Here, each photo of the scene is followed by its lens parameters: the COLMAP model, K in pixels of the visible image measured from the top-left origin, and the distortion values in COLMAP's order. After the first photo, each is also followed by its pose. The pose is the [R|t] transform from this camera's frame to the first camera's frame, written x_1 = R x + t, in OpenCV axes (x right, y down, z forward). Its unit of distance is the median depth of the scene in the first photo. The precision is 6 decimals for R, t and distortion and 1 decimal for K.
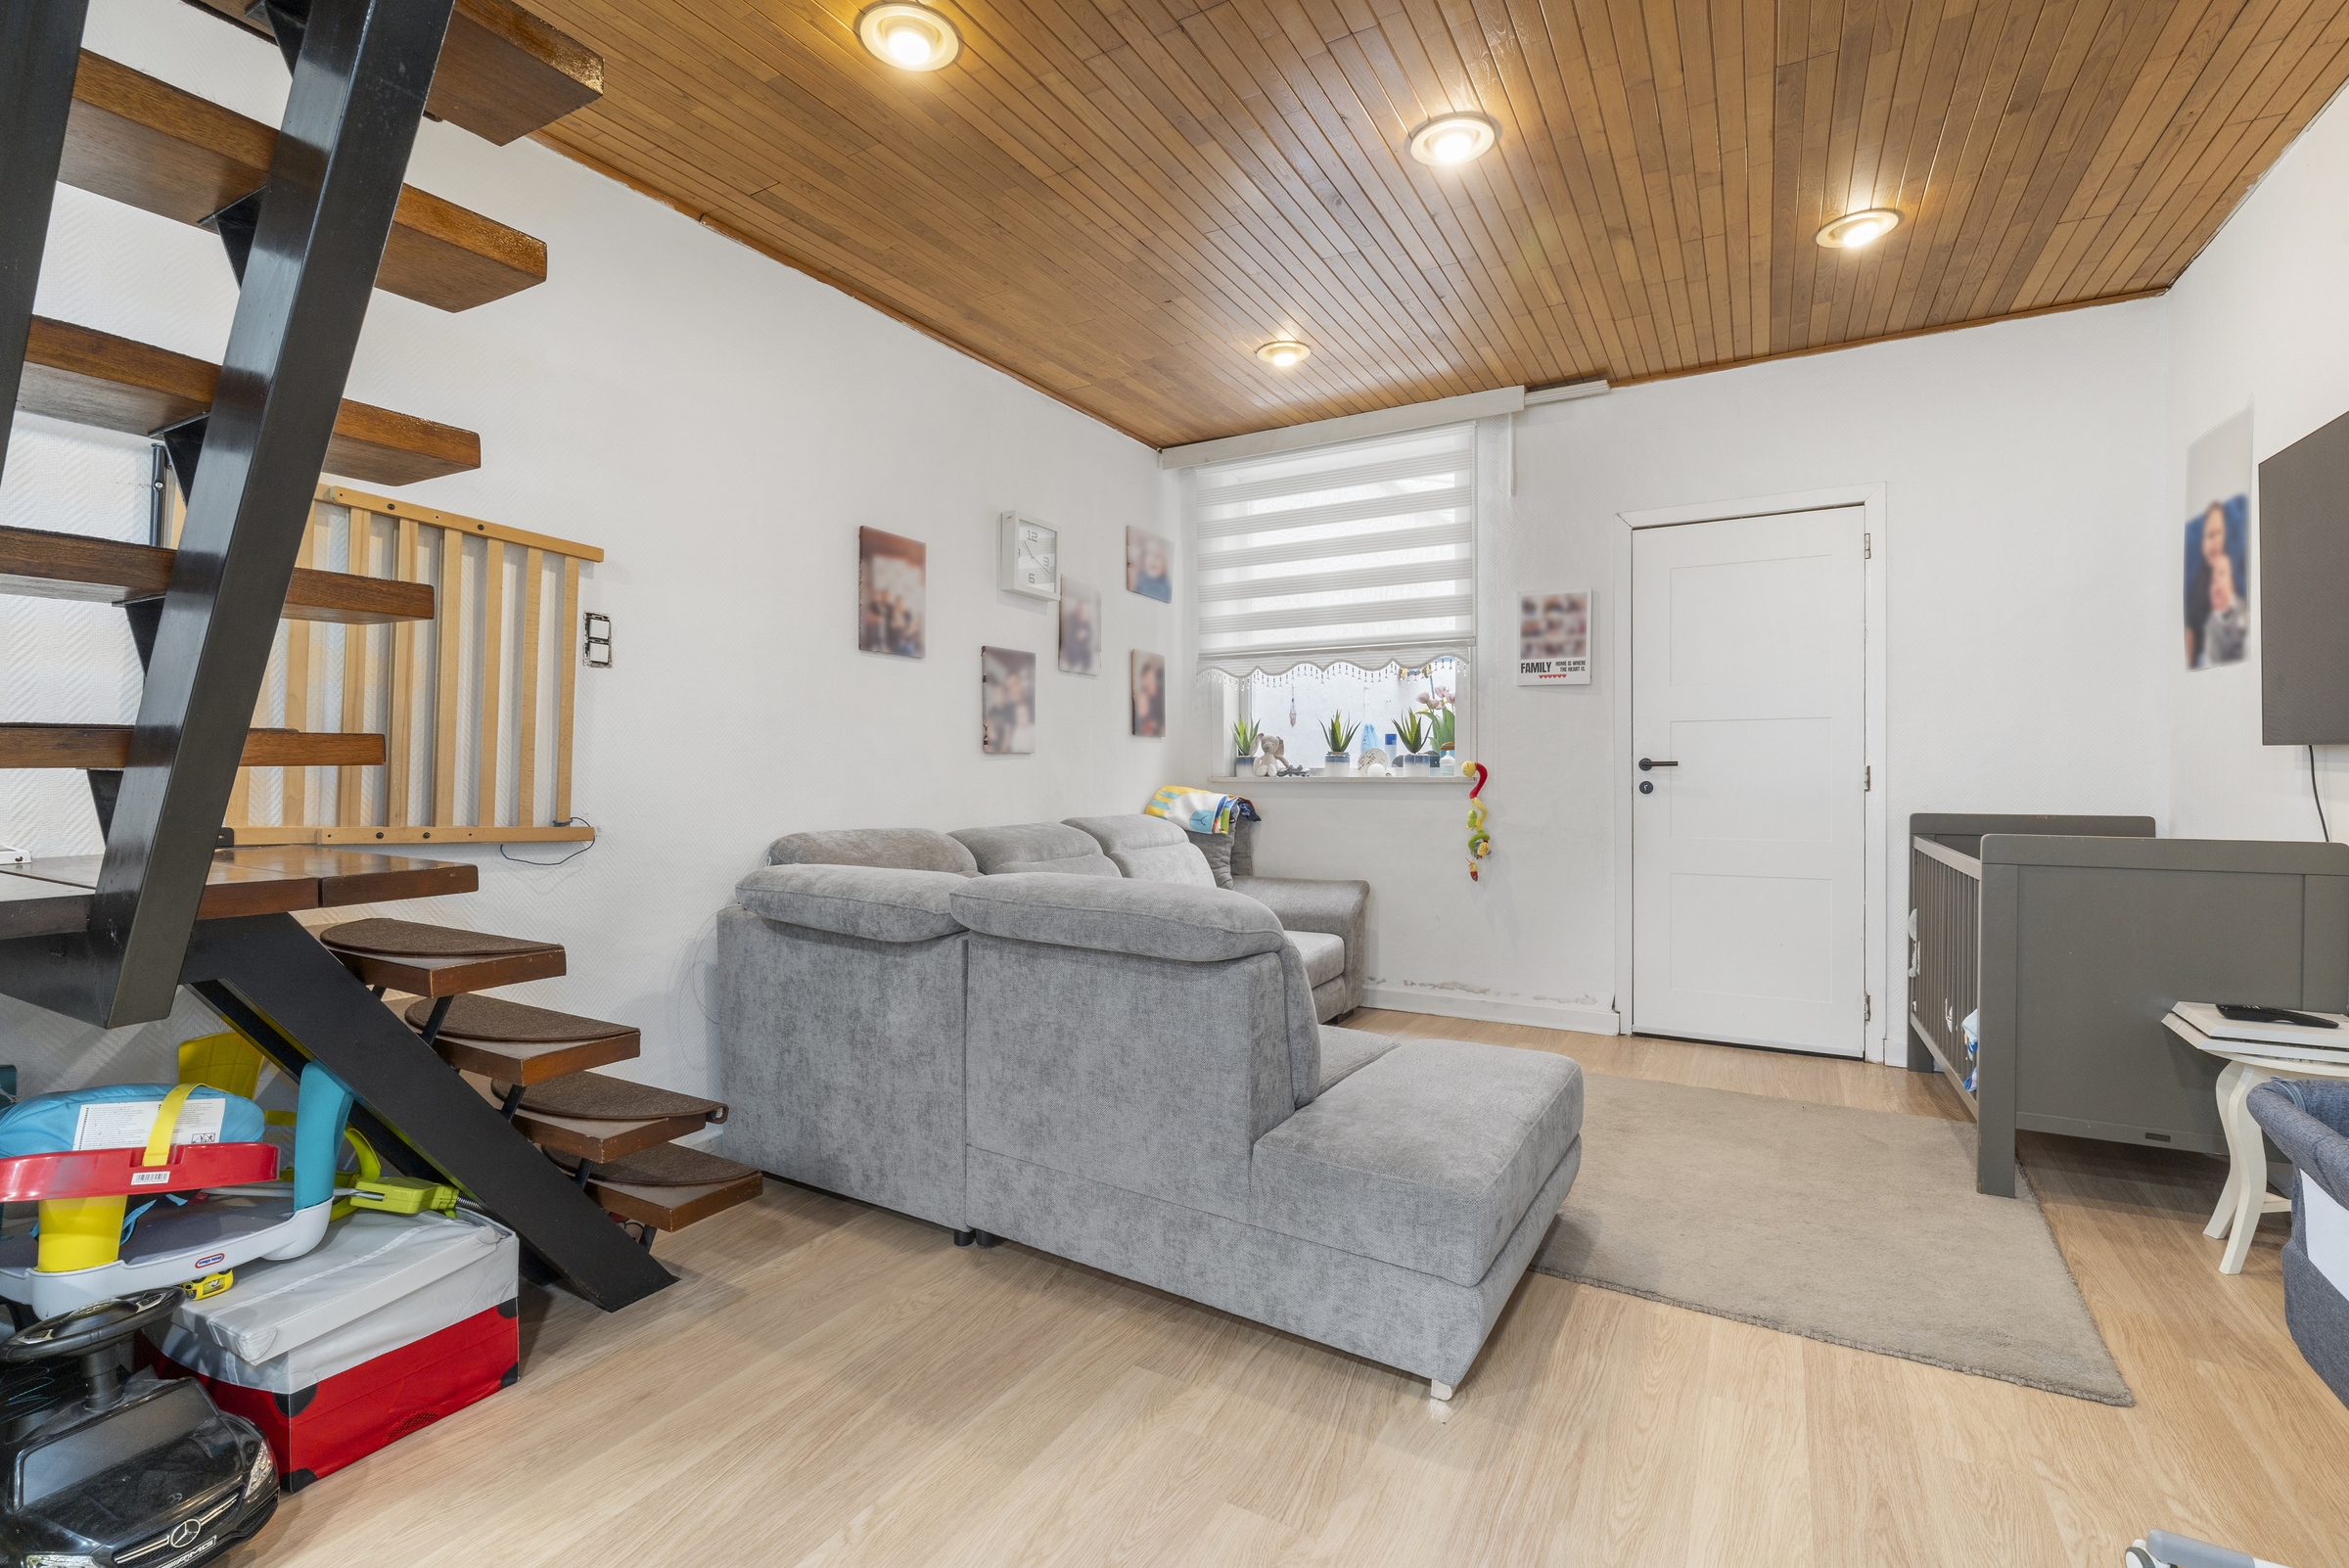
lens RADIAL K [[1046.3, 0, 1174.5], [0, 1046.3, 784.0], [0, 0, 1]] dist [-0.000760, 0.000077]
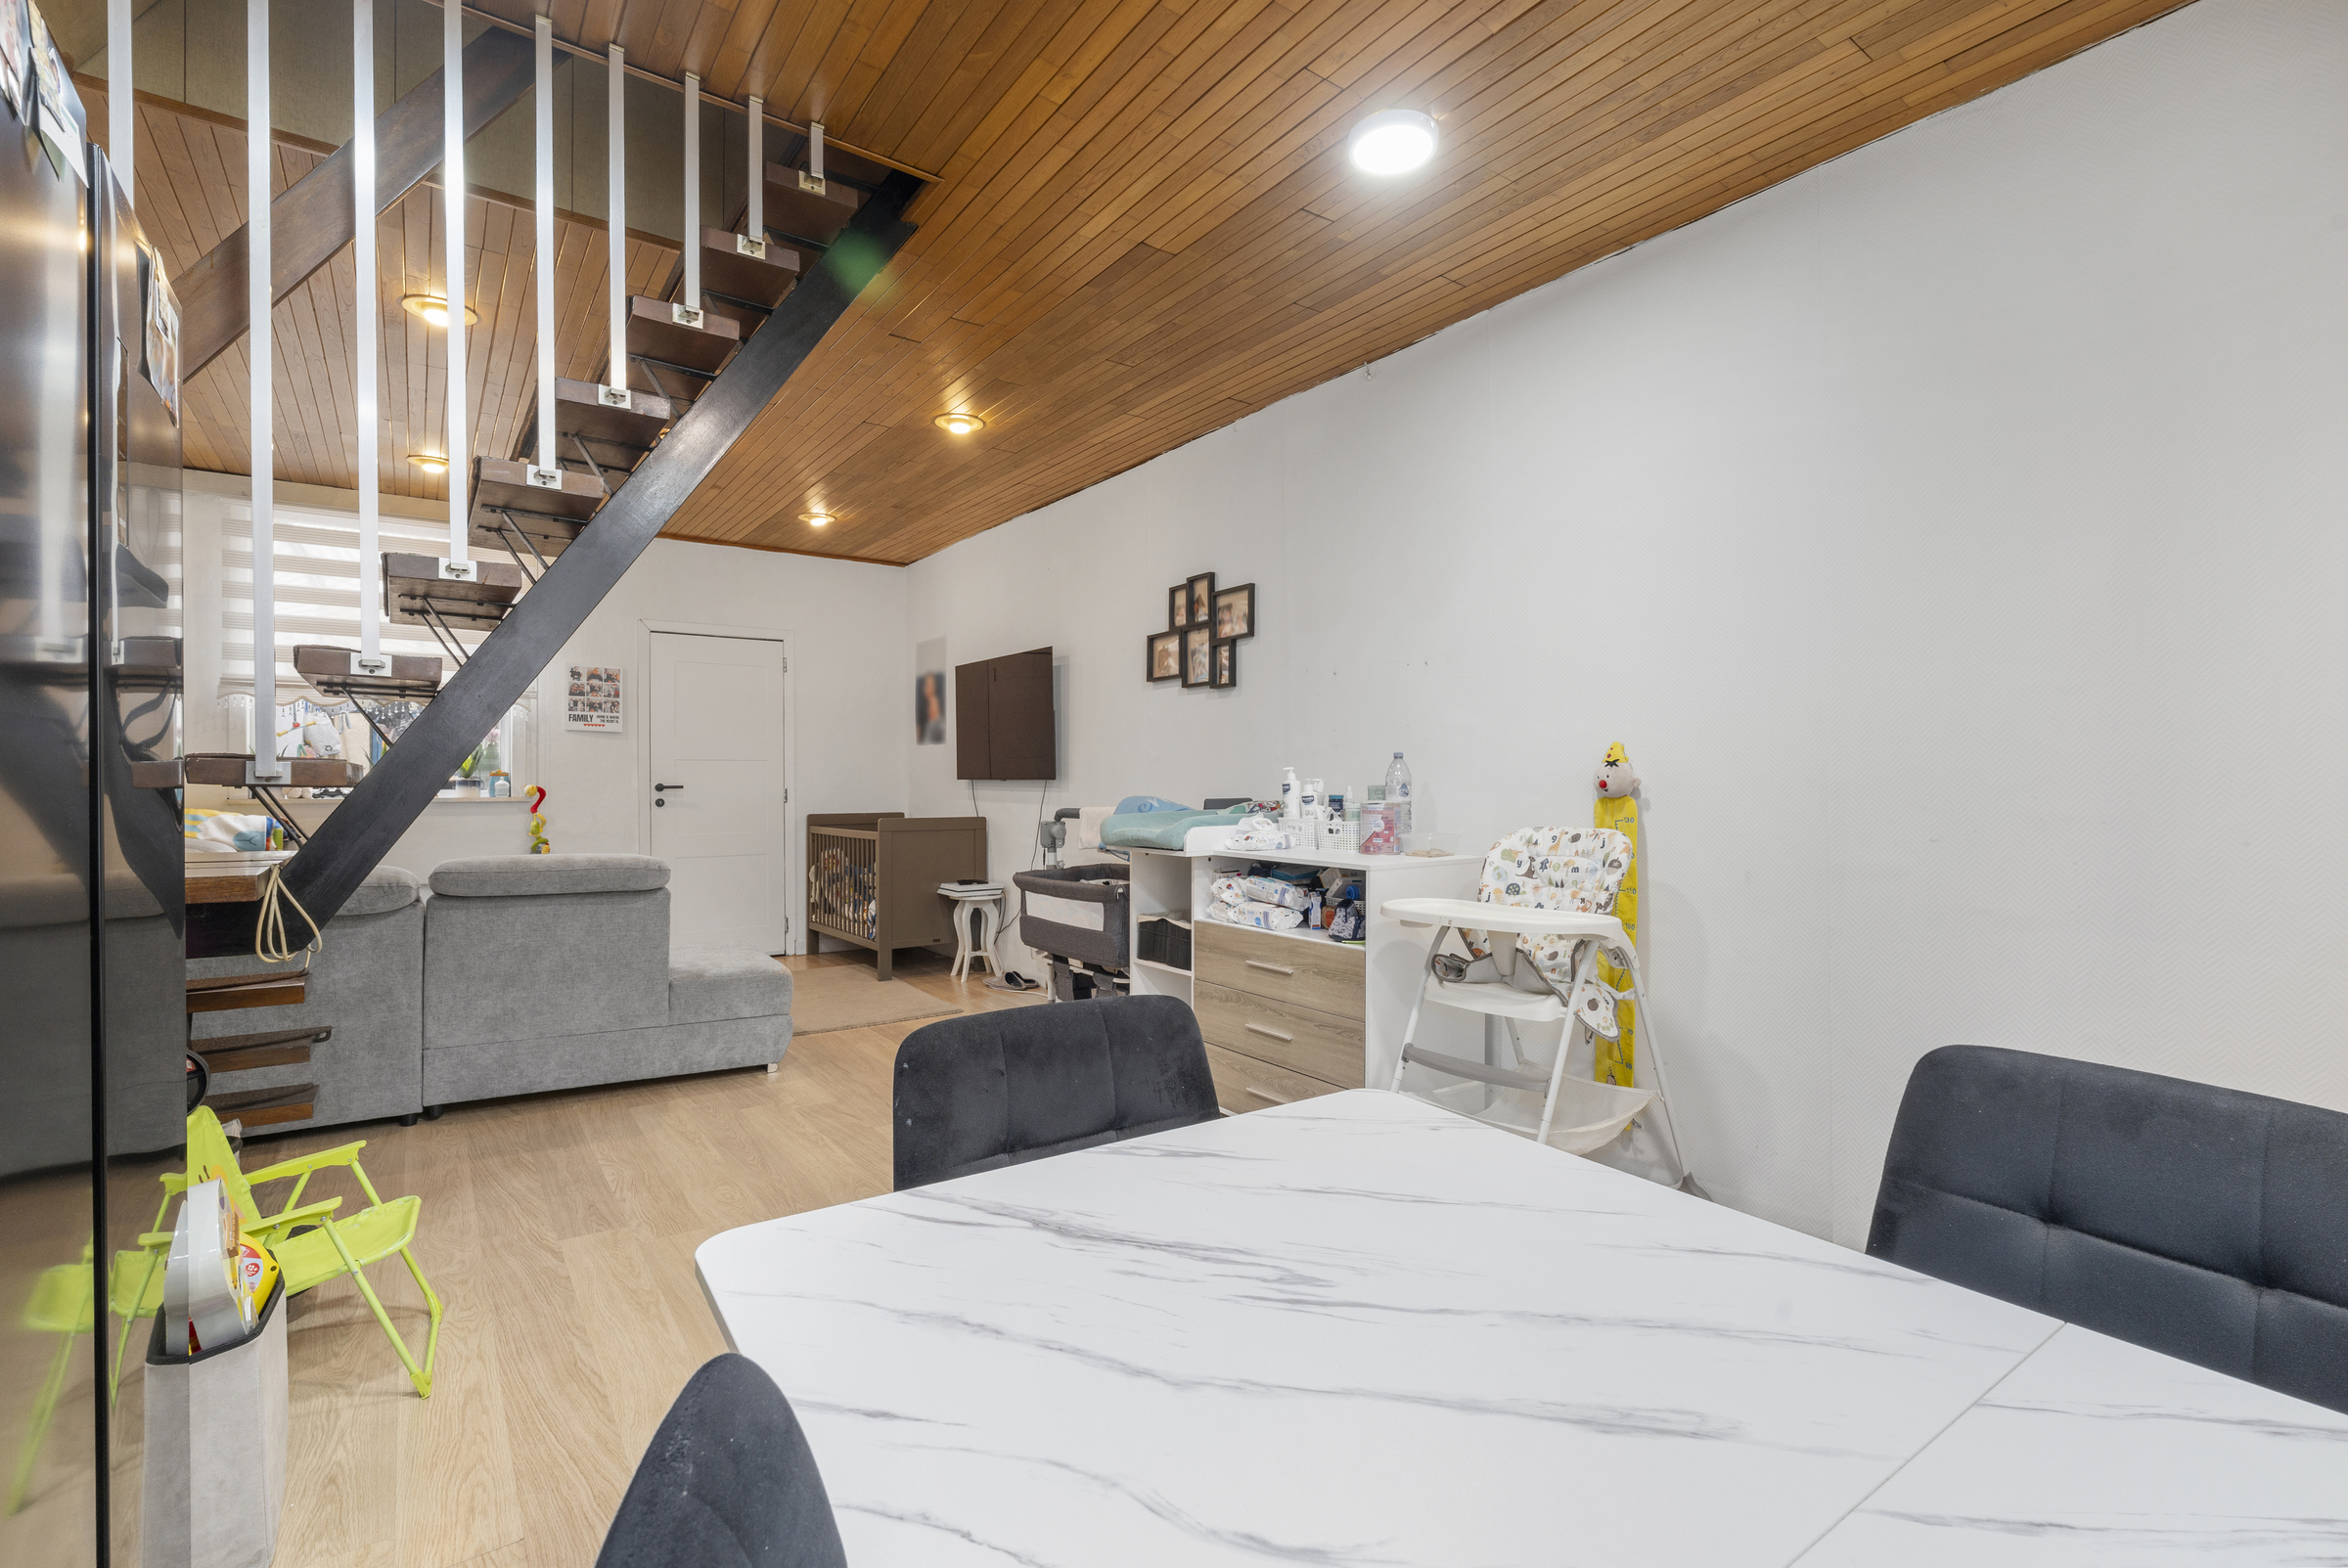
lens RADIAL K [[1045.8, 0, 1174.0], [0, 1045.8, 784.0], [0, 0, 1]] dist [-0.000760, 0.000077]
pose [[0.419683, 0.003504, 0.907664, -0.829470], [0.019175, 0.999735, -0.012725, 0.013385], [-0.907468, 0.022745, 0.419505, -0.423255]]
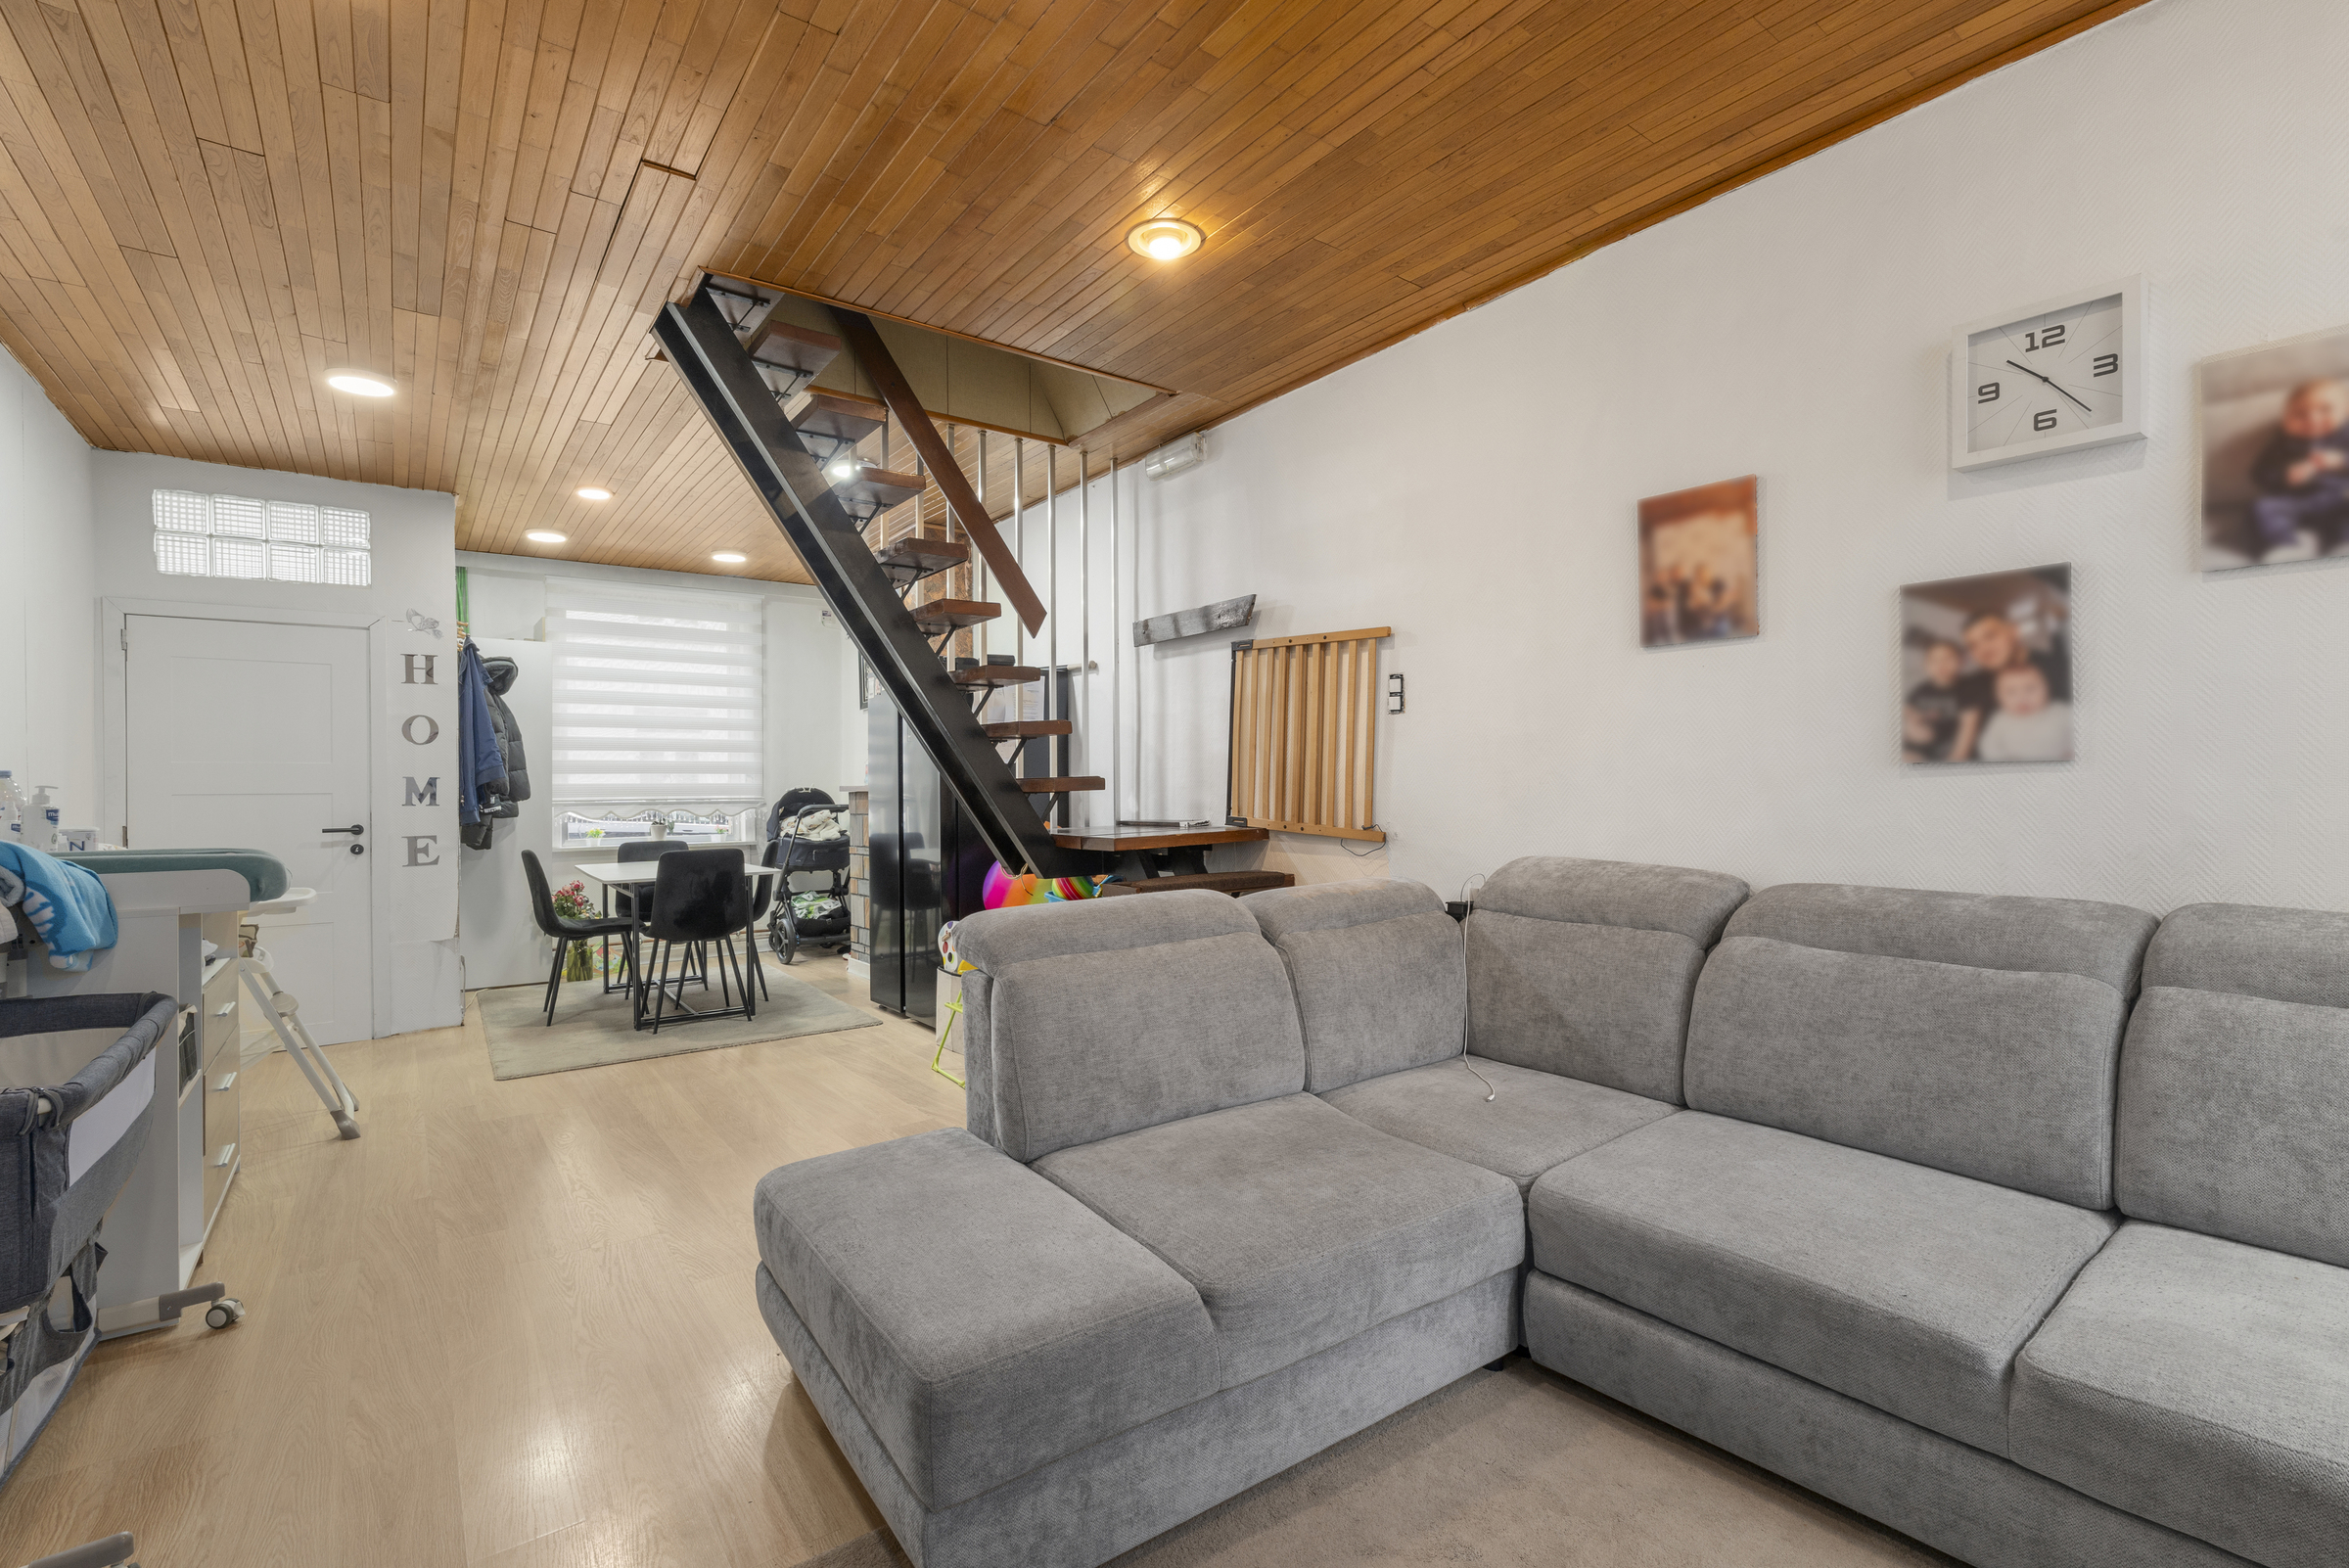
lens RADIAL K [[1046.3, 0, 1174.5], [0, 1046.3, 784.0], [0, 0, 1]] dist [-0.000760, 0.000077]
pose [[-0.405644, 0.006977, -0.914004, 0.598339], [-0.005663, 0.999932, 0.010147, -0.025669], [0.914014, 0.009292, -0.405577, 0.975392]]
